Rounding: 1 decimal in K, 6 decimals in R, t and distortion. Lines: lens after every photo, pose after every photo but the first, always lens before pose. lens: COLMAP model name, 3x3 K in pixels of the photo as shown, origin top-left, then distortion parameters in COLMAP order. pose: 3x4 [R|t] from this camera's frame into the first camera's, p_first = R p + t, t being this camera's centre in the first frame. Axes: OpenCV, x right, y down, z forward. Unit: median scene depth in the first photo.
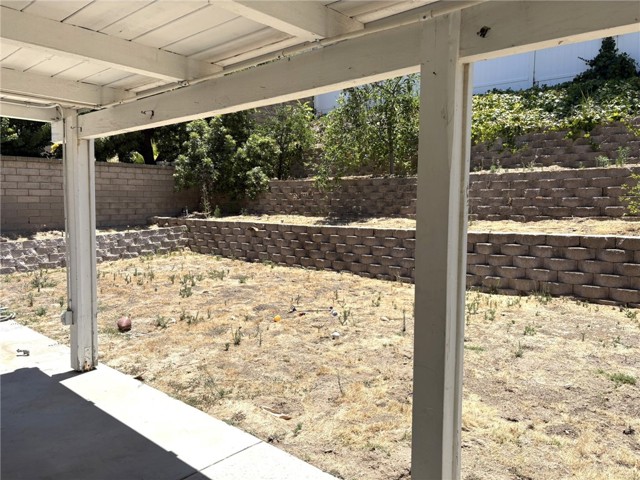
lens RADIAL K [[481.2, 0, 322.3], [0, 481.2, 241.9], [0, 0, 1]] dist [0.079484, -0.086802]
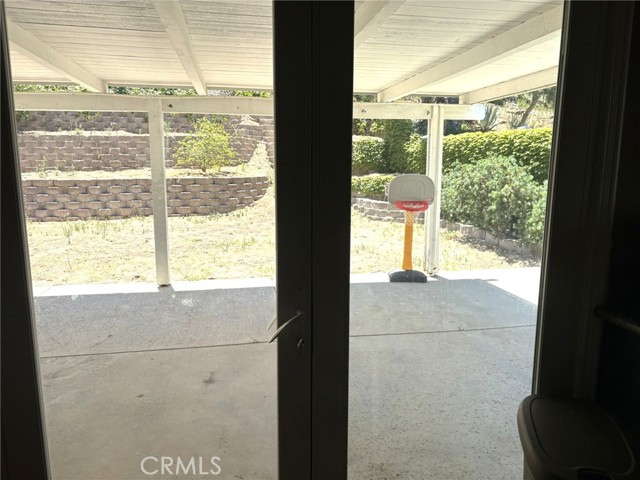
lens RADIAL K [[481.2, 0, 322.3], [0, 481.2, 241.9], [0, 0, 1]] dist [0.079484, -0.086802]
pose [[0.613525, -0.142108, 0.776783, -0.098646], [0.068732, 0.989551, 0.126747, 0.007070], [-0.786678, -0.024372, 0.616882, -0.105351]]
